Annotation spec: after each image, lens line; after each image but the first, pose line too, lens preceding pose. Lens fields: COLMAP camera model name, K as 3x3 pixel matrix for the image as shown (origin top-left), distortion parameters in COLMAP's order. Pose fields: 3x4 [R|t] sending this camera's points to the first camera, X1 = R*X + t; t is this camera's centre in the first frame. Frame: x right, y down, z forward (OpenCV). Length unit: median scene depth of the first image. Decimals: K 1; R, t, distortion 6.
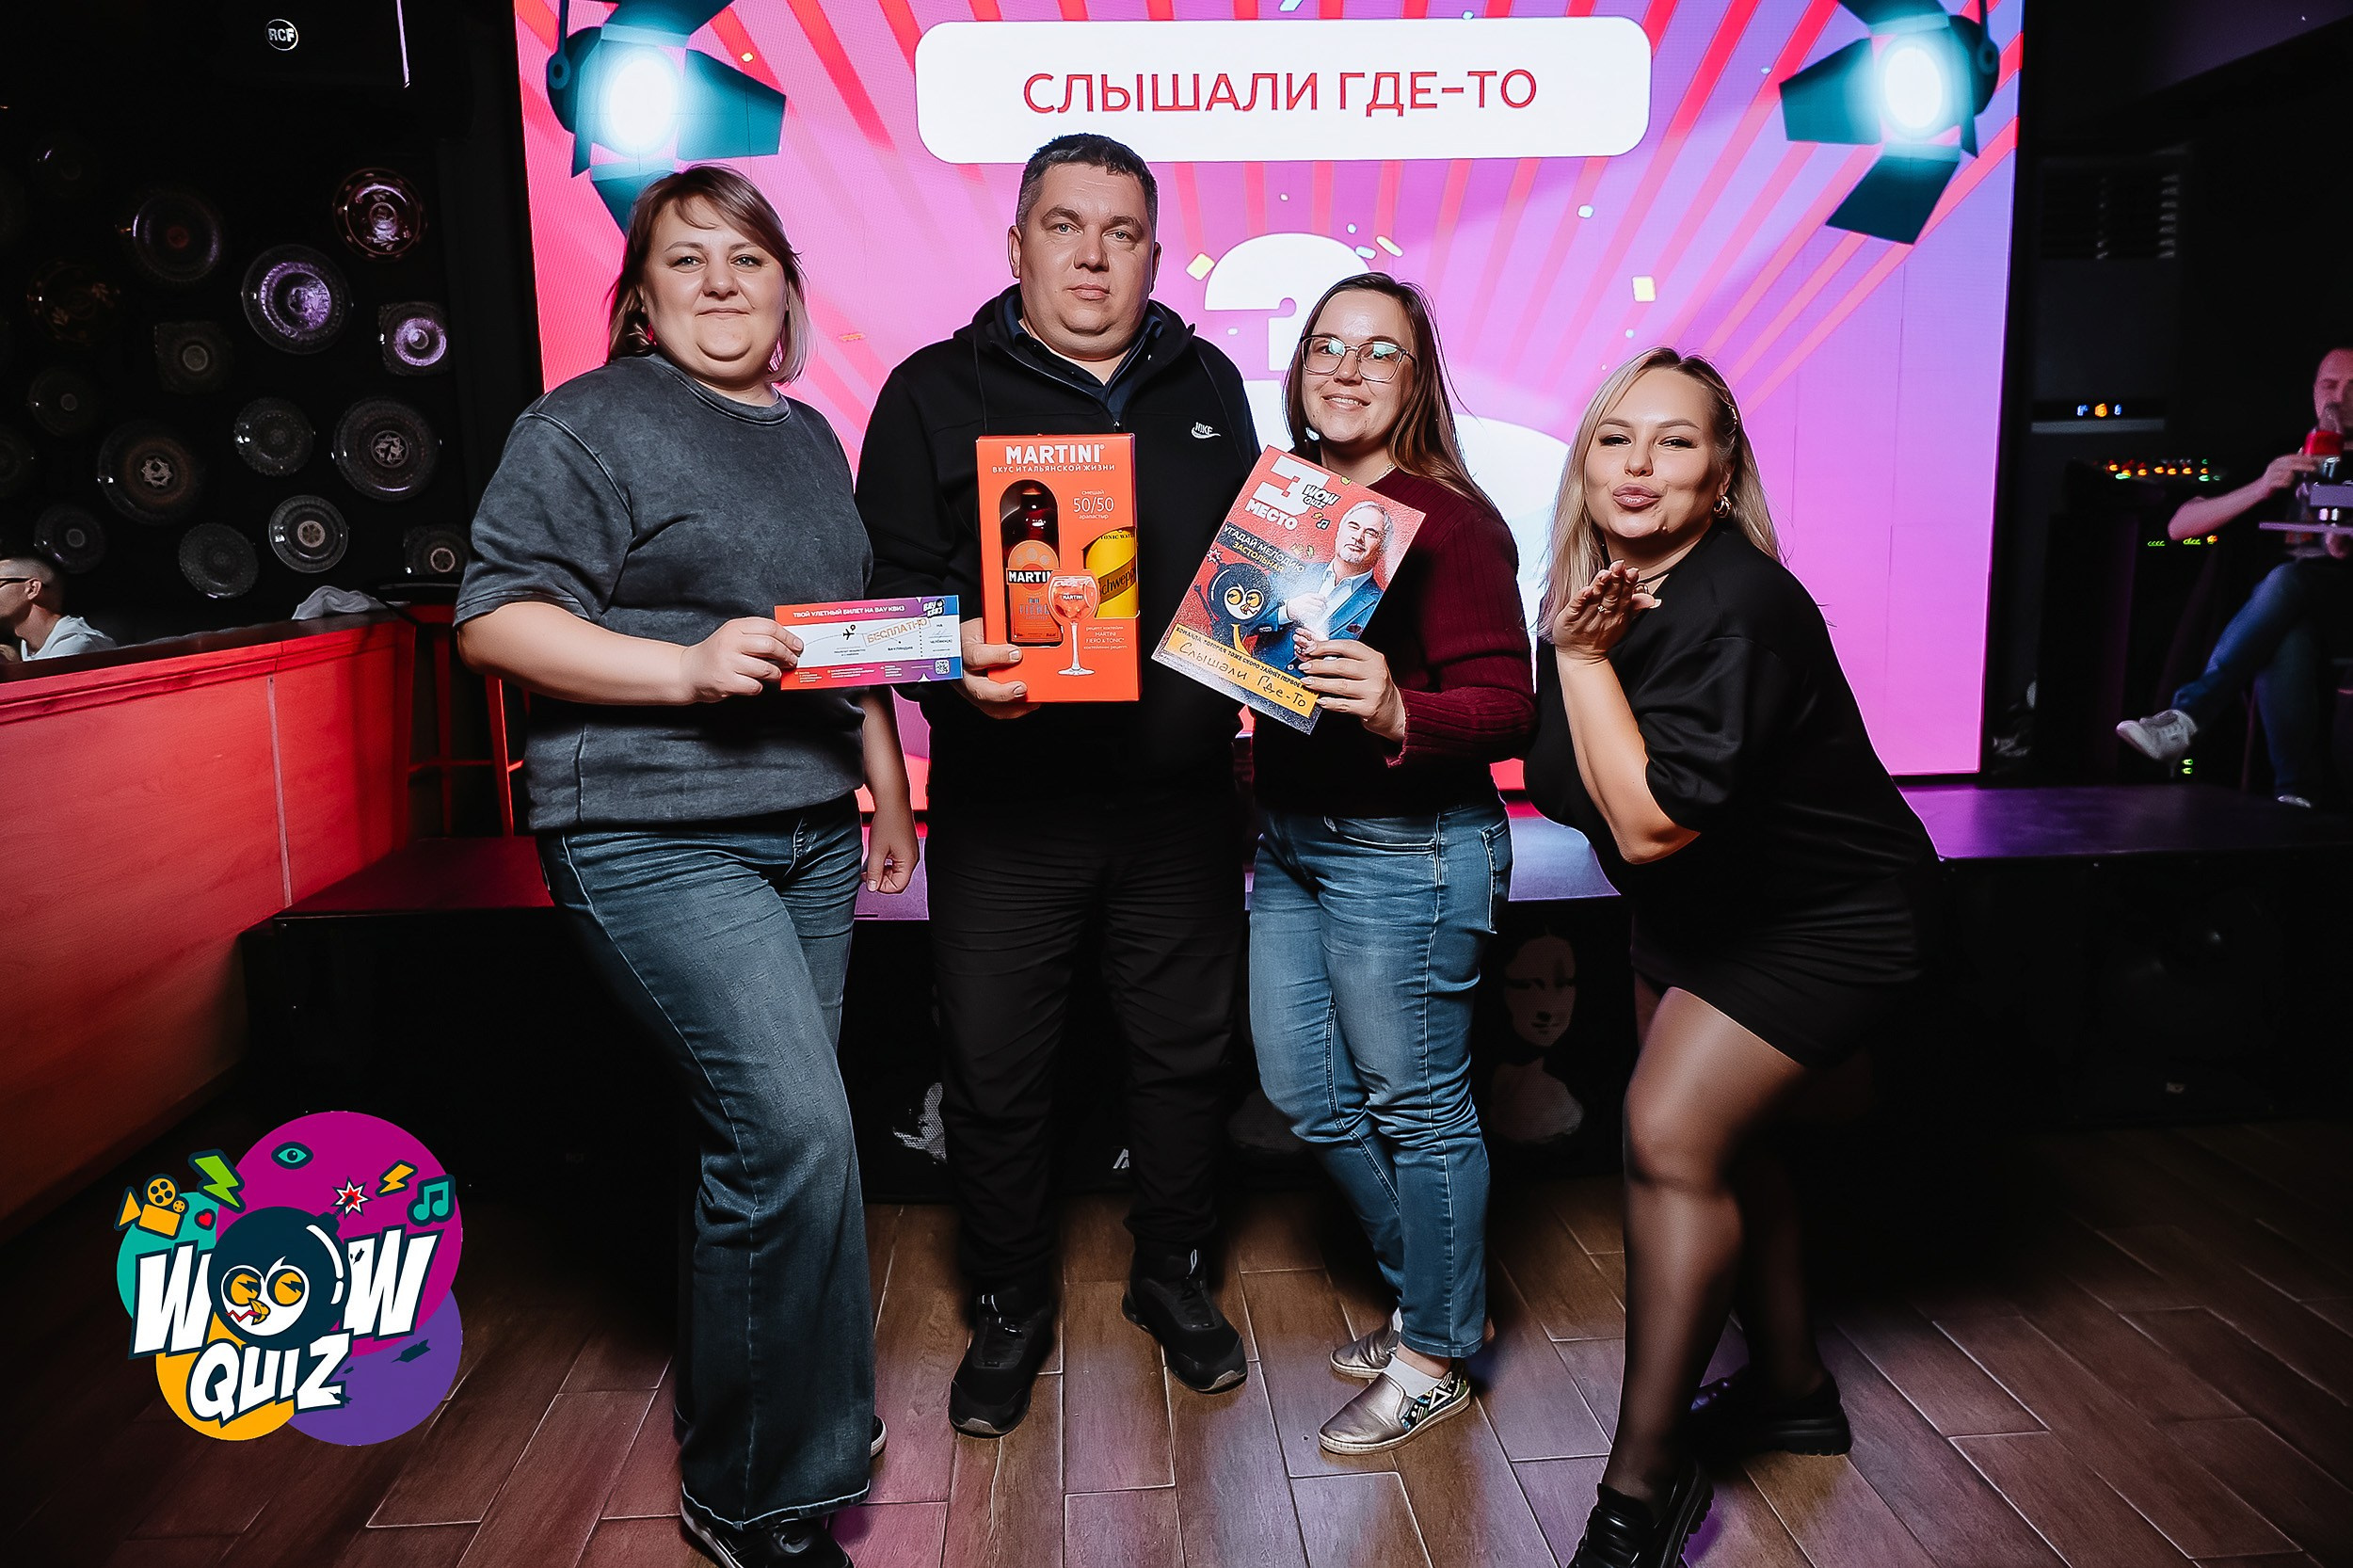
lens RADIAL K [[1606.0, 0, 1216.8], [0, 1606.0, 770.3], [0, 0, 1]] dist [0.051637, -0.002011]
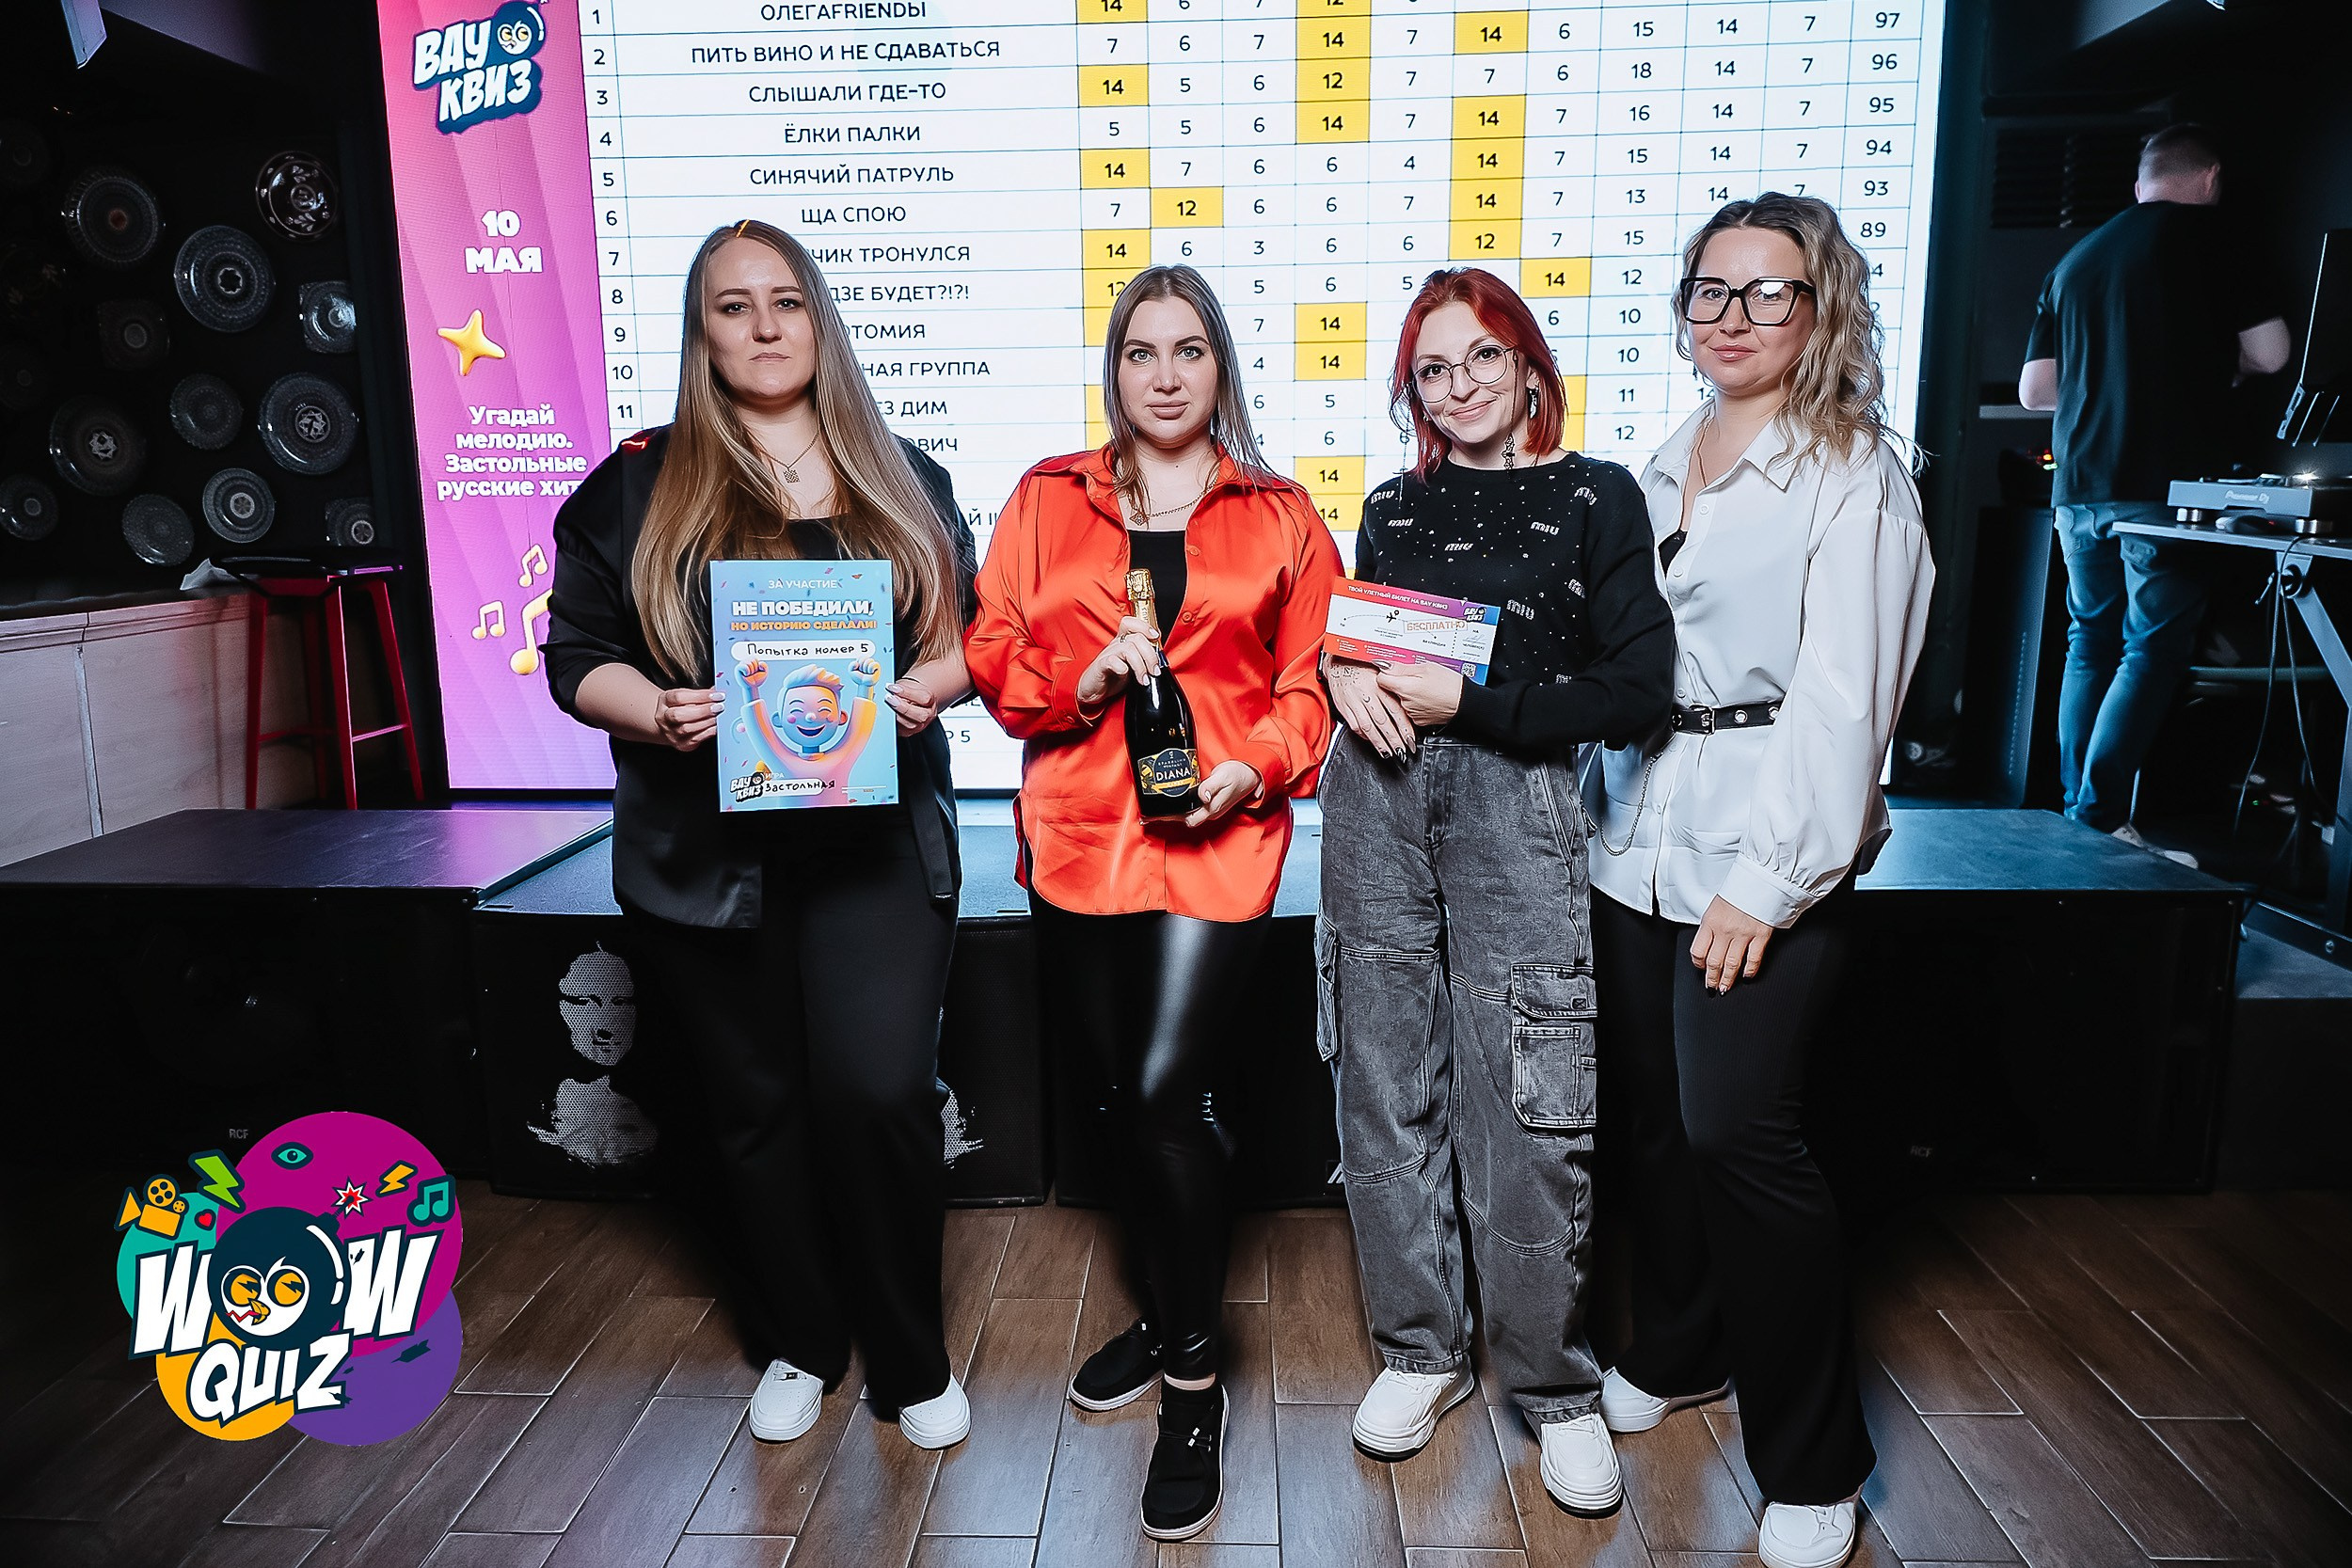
lens RADIAL K [[1605.1, 0, 1151.6], [0, 1605.1, 772.2], [0, 0, 1]] dist [0.051637, -0.002011]
pose [[0.992720, 0.031176, -0.116336, 0.166421], [-0.029416, 0.999426, 0.016817, -0.011170], [0.116794, -0.013272, 0.993067, 0.038917]]
